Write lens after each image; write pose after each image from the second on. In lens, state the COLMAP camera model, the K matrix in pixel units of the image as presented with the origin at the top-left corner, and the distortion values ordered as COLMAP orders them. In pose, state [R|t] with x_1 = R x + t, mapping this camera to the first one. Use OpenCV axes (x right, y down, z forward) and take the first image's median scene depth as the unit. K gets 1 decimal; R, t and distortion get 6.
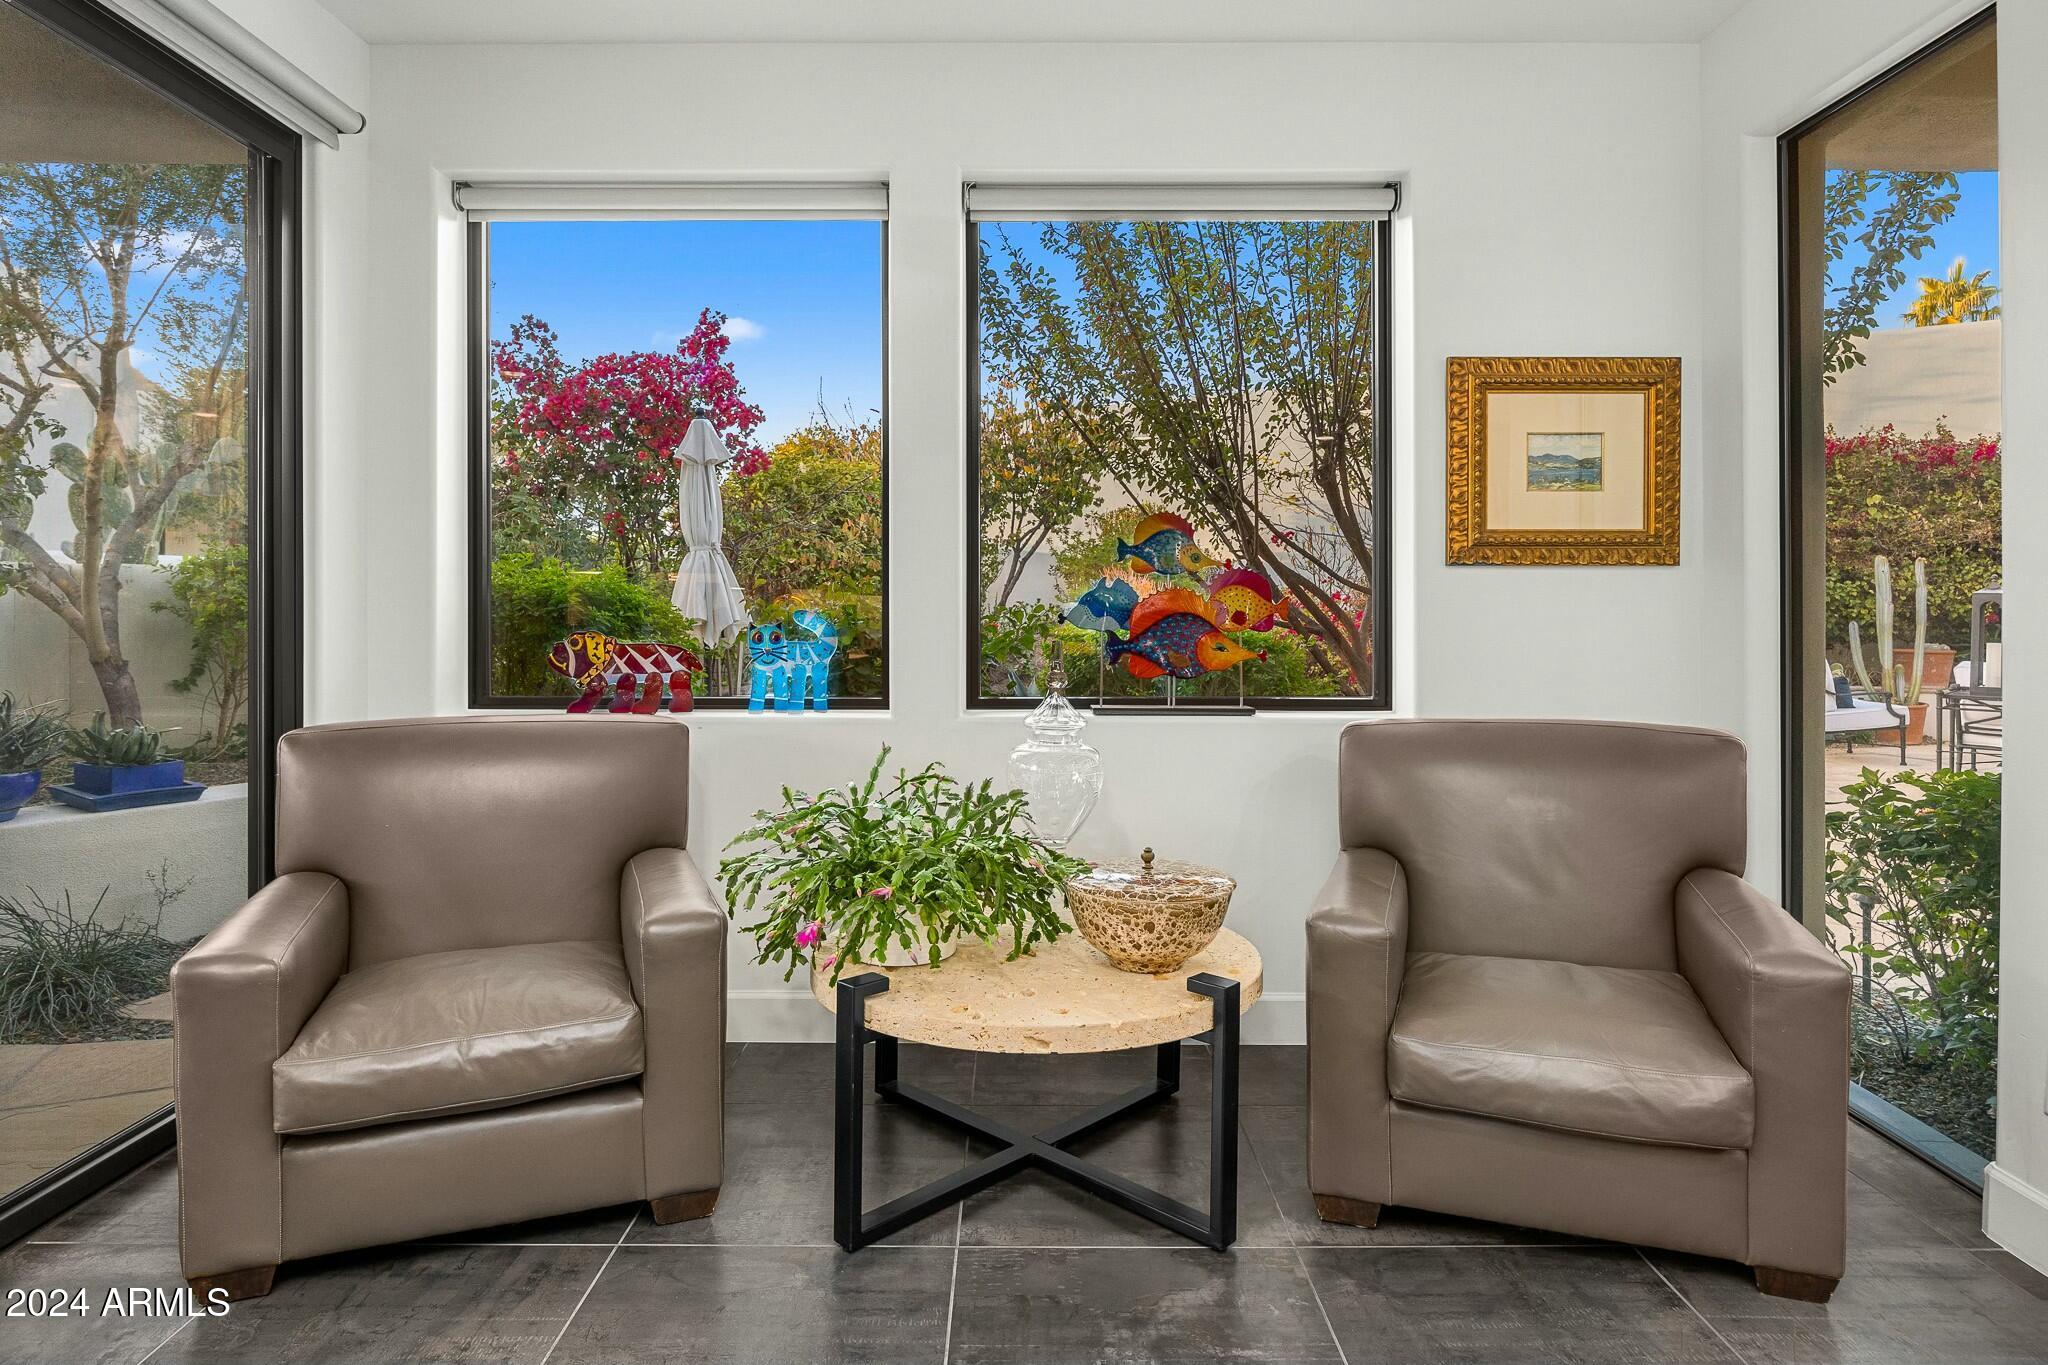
lens RADIAL K [[1112.6, 0, 983.7], [0, 1112.6, 614.3], [0, 0, 1]] dist [-0.001773, -0.000687]
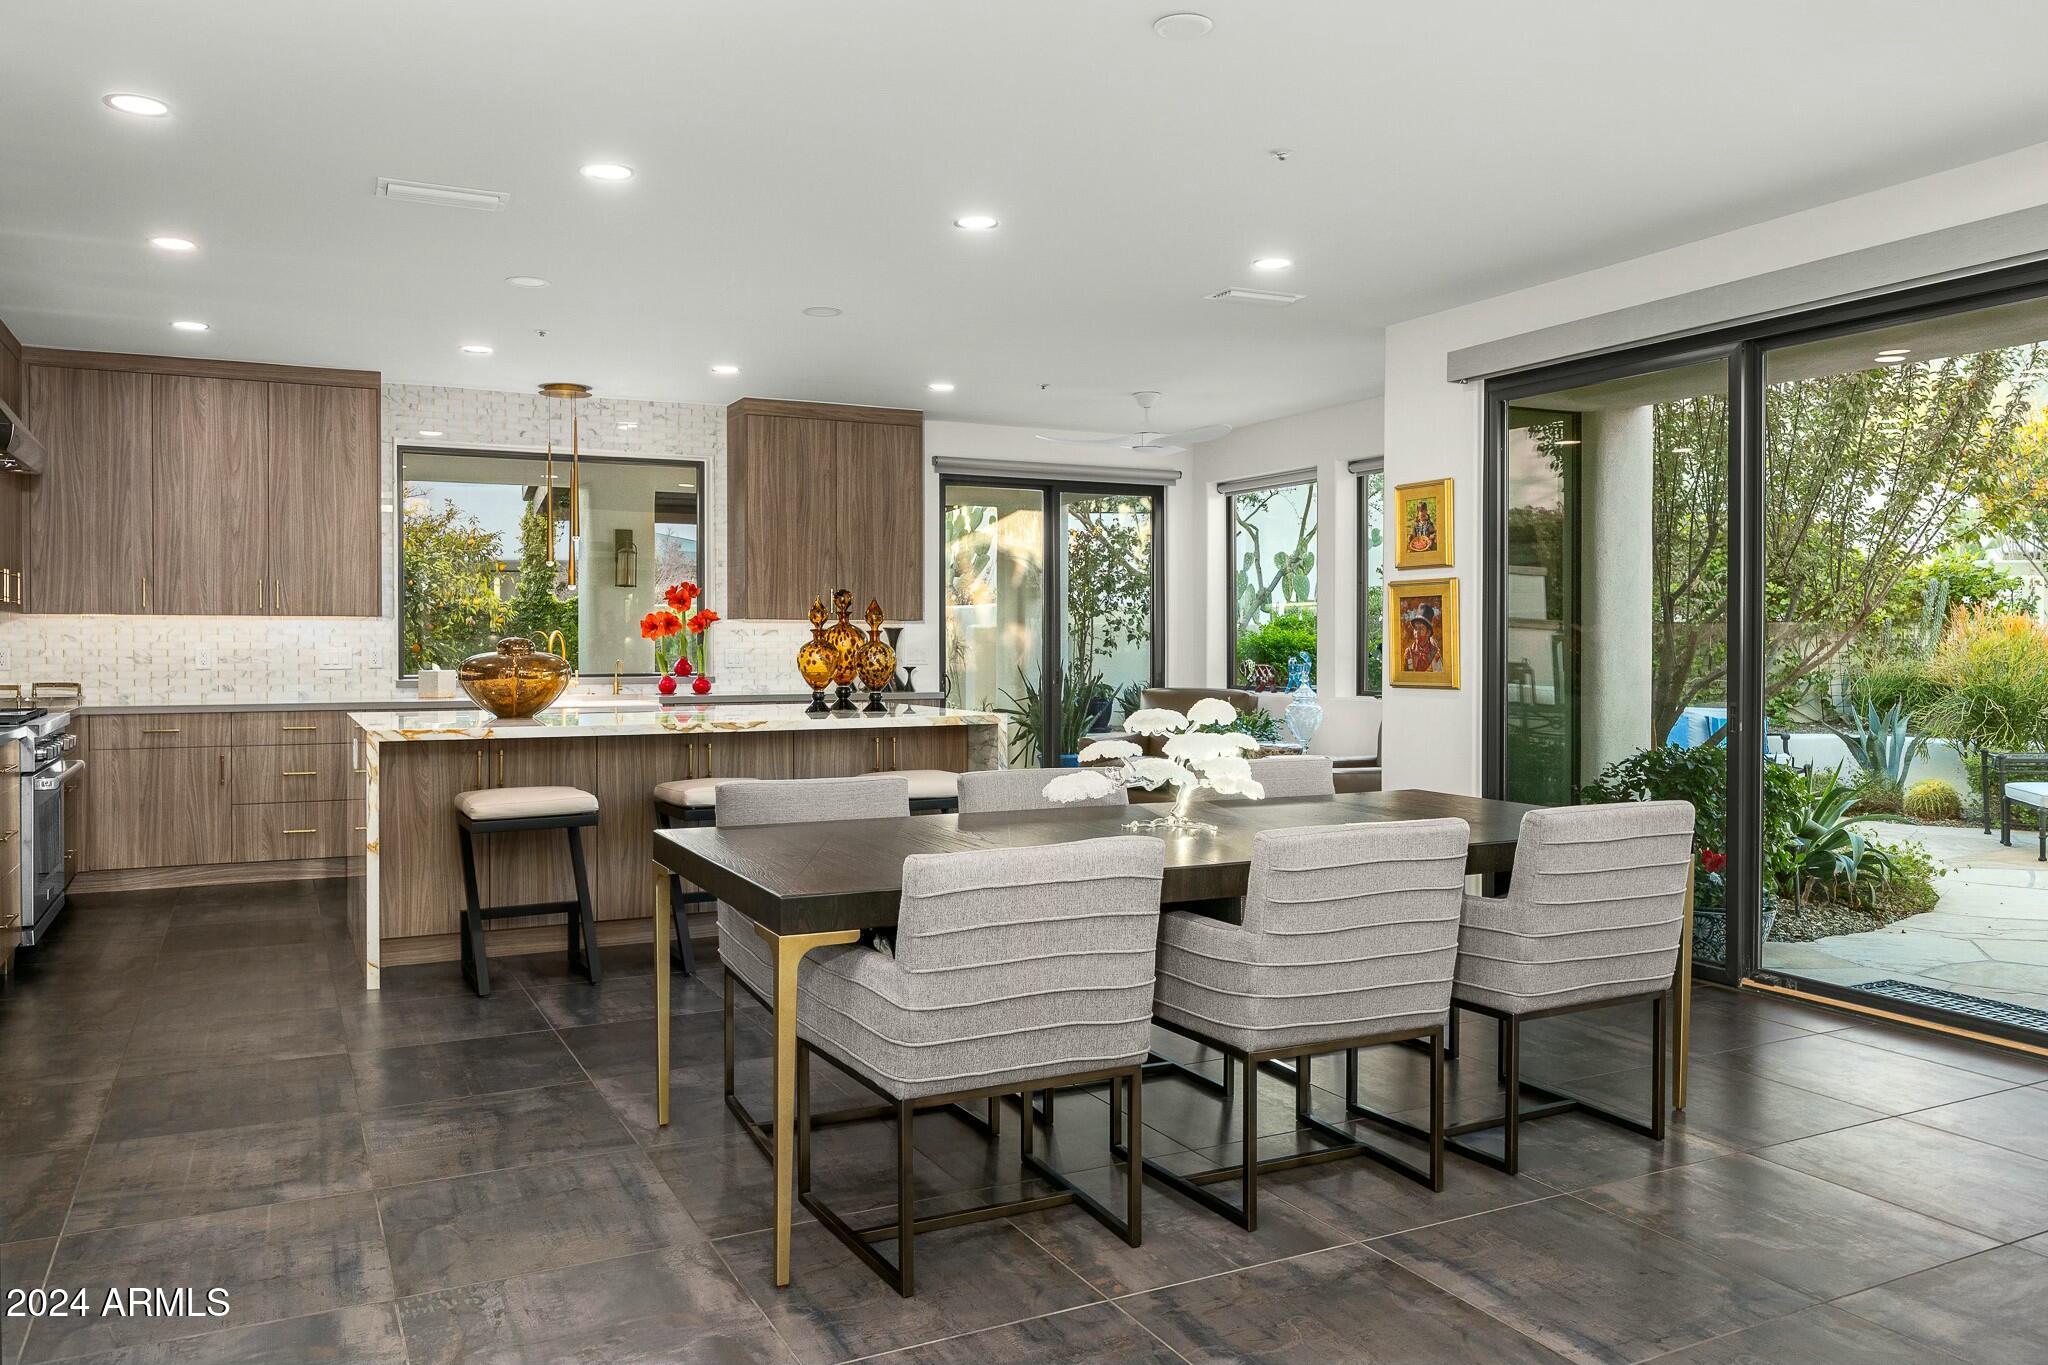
lens RADIAL K [[1456.4, 0, 1016.7], [0, 1456.4, 656.5], [0, 0, 1]] dist [0.003182, -0.000262]
pose [[0.460745, 0.007798, -0.887498, 2.229655], [0.002040, 0.999949, 0.009845, -0.023187], [0.887530, -0.006346, 0.460706, -0.937236]]
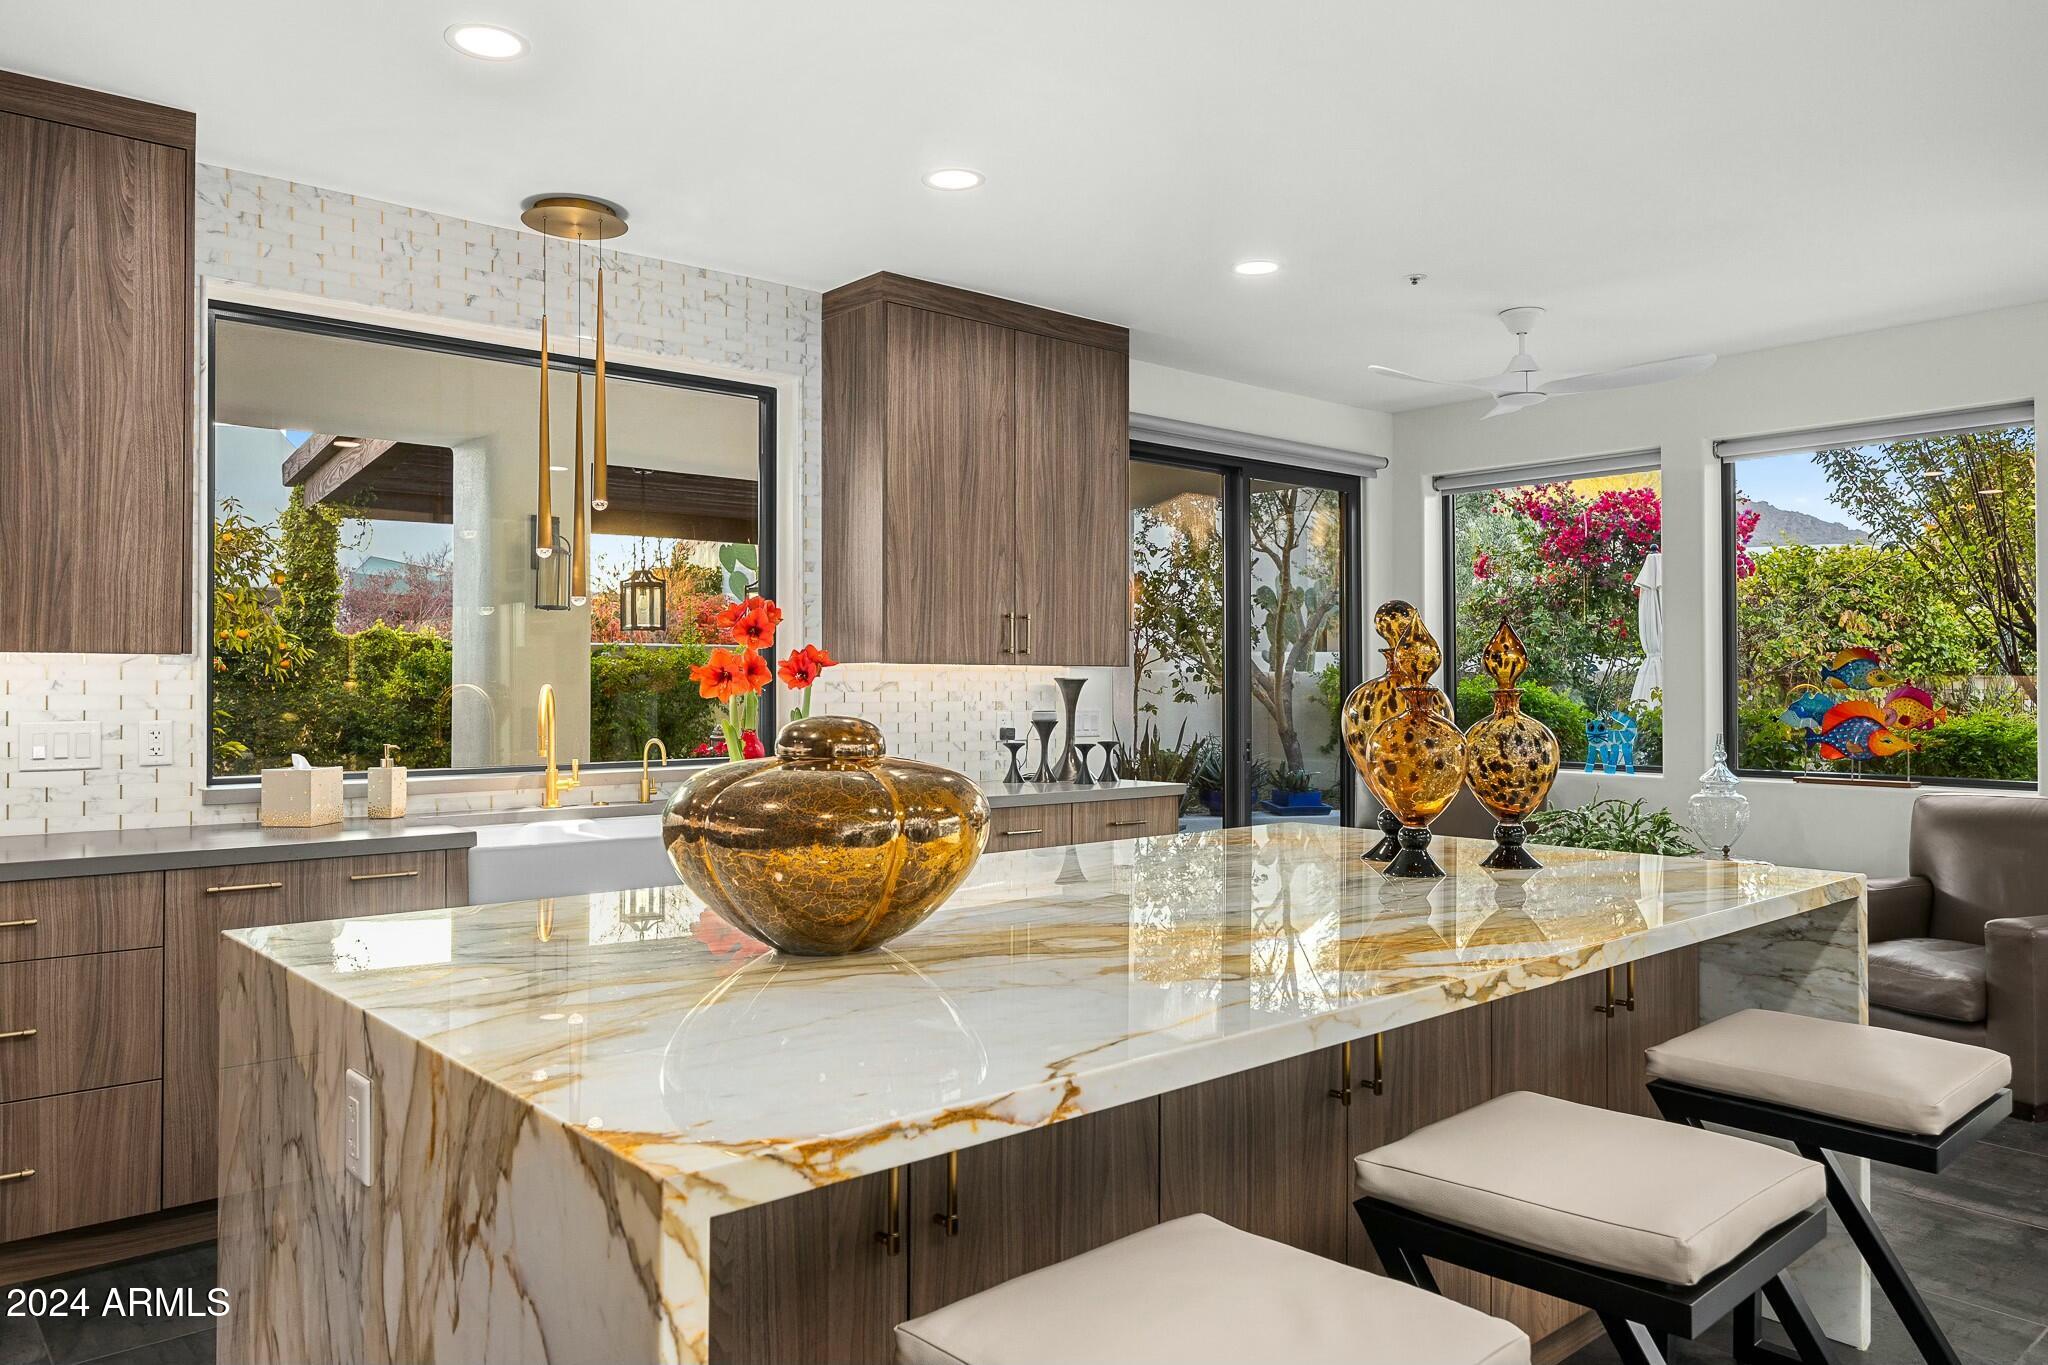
lens RADIAL K [[1392.3, 0, 1071.7], [0, 1392.3, 677.2], [0, 0, 1]] dist [0.001972, -0.003042]
pose [[0.680820, -0.006364, -0.732423, 0.781865], [0.002360, 0.999976, -0.006496, -0.042461], [0.732447, 0.002694, 0.680819, -0.986230]]
